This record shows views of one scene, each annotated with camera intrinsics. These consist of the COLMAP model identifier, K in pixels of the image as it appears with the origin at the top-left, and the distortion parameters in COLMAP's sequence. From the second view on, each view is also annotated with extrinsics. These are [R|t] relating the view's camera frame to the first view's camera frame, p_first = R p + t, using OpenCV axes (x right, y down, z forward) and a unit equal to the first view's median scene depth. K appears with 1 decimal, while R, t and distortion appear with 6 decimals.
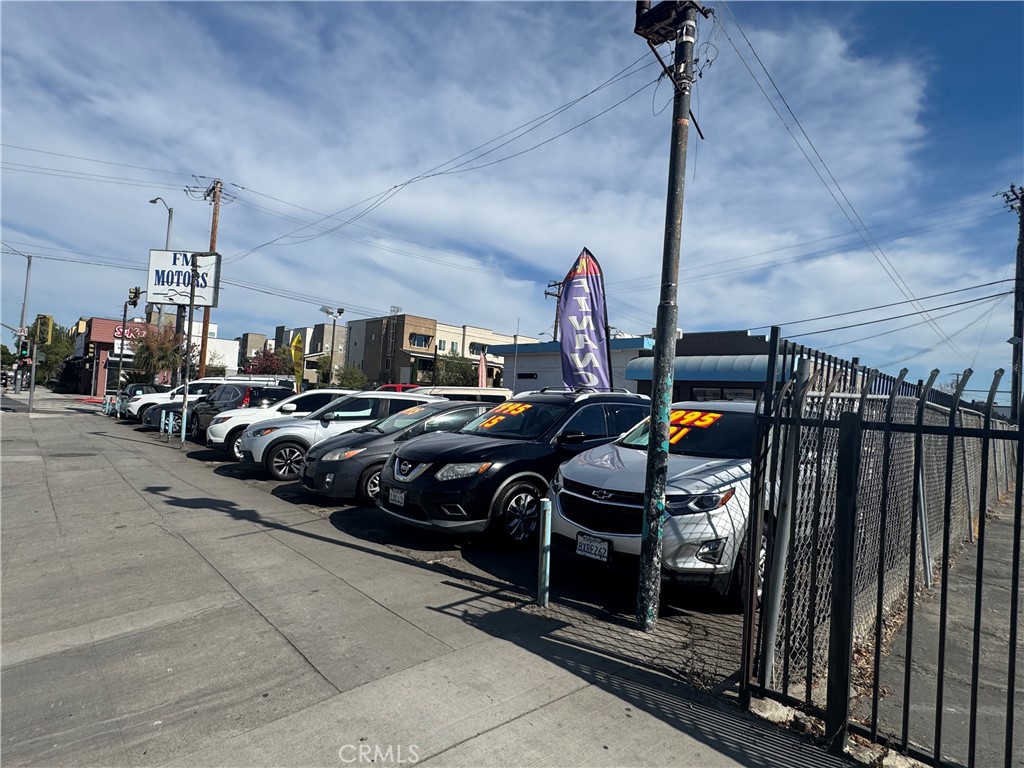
lens RADIAL K [[574.8, 0, 512.0], [0, 574.8, 384.0], [0, 0, 1]] dist [0.001293, 0.000629]
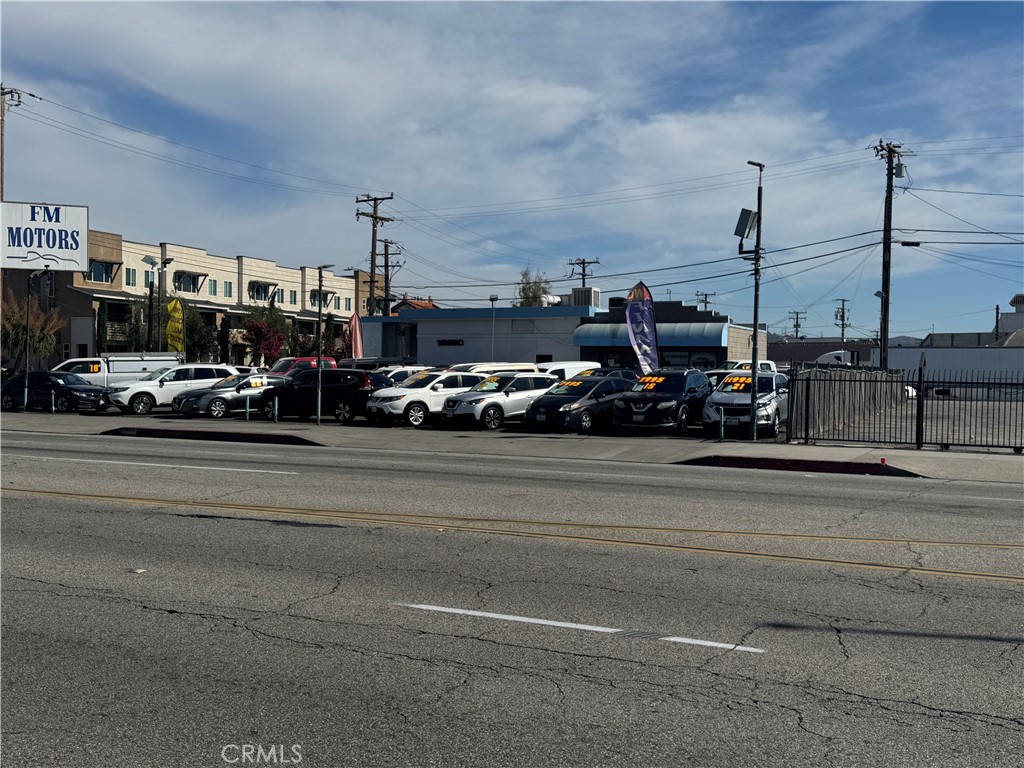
lens RADIAL K [[1134.0, 0, 514.5], [0, 1134.0, 387.7], [0, 0, 1]] dist [0.196952, -0.378882]
pose [[0.929210, -0.052756, 0.365768, -0.568100], [0.030116, 0.997276, 0.067334, -0.063713], [-0.368324, -0.051552, 0.928267, -0.765967]]
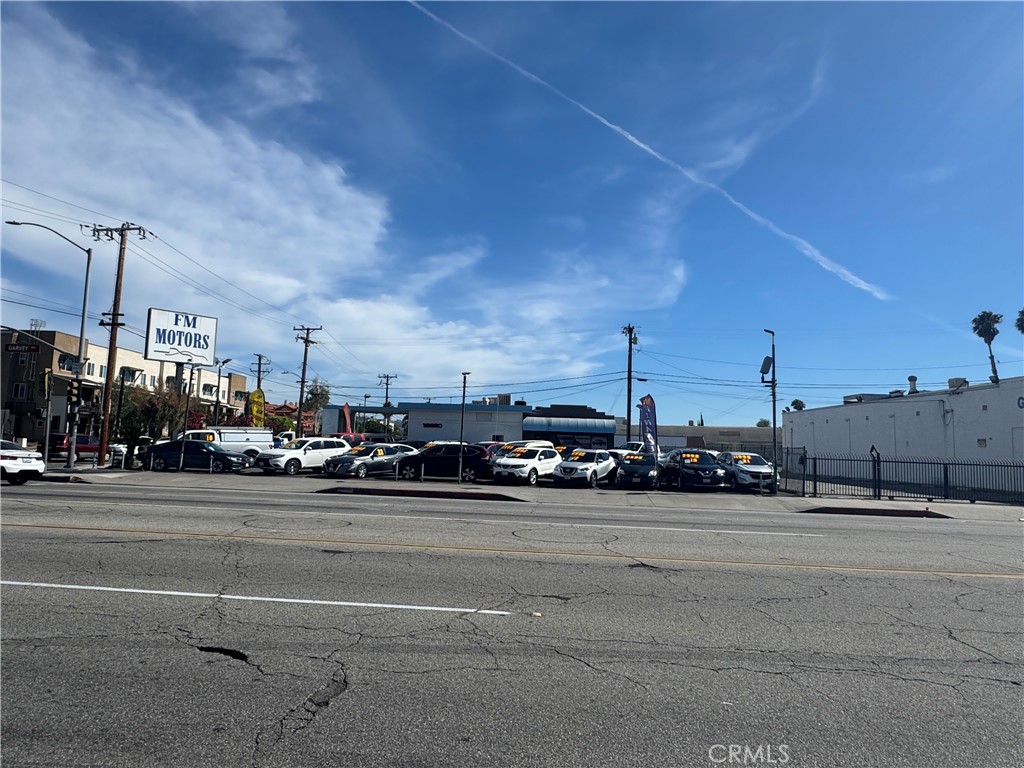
lens RADIAL K [[631.7, 0, 514.1], [0, 631.7, 389.1], [0, 0, 1]] dist [-0.000842, 0.000181]
pose [[0.708853, 0.028206, 0.704792, -0.963282], [-0.014335, 0.999570, -0.025586, -0.068970], [-0.705210, 0.008034, 0.708953, -0.262929]]
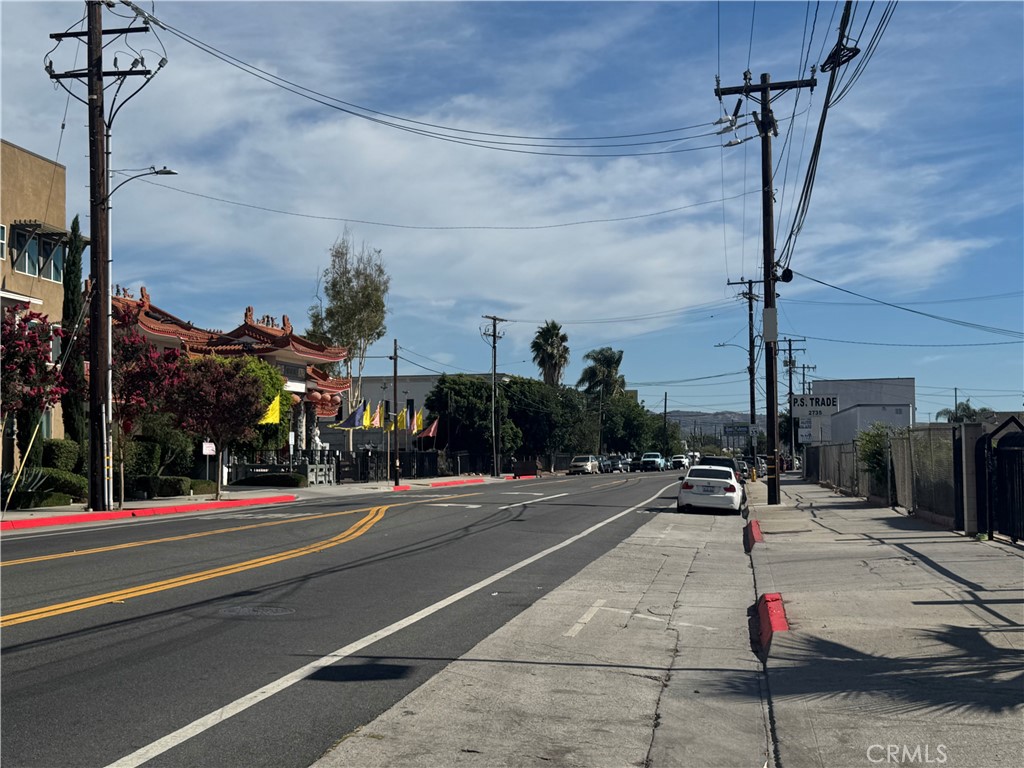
lens RADIAL K [[1324.3, 0, 511.2], [0, 1324.3, 382.9], [0, 0, 1]] dist [-0.025573, -0.005309]
pose [[0.809717, -0.031714, 0.585963, 0.094048], [0.033016, 0.999419, 0.008468, 0.081069], [-0.585891, 0.012489, 0.810294, 1.985050]]
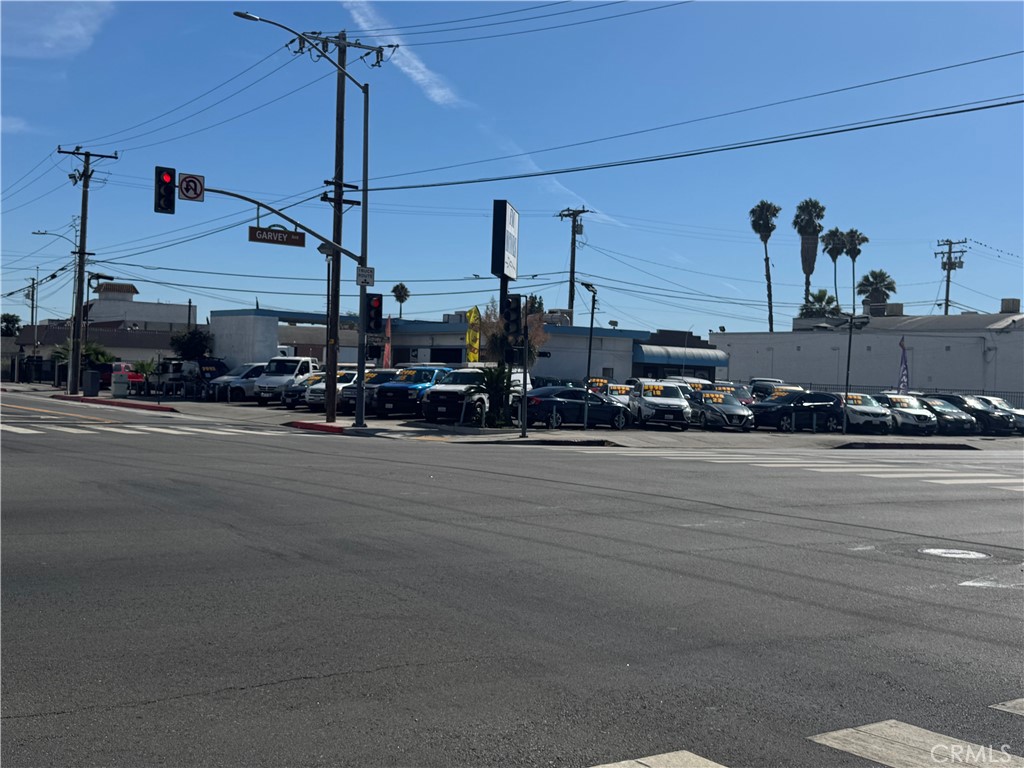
lens RADIAL K [[1134.0, 0, 514.5], [0, 1134.0, 387.7], [0, 0, 1]] dist [0.196952, -0.378882]
pose [[0.150534, -0.063784, 0.986545, -2.054210], [-0.065312, 0.995095, 0.074302, -0.106243], [-0.986445, -0.075618, 0.145630, 0.749317]]
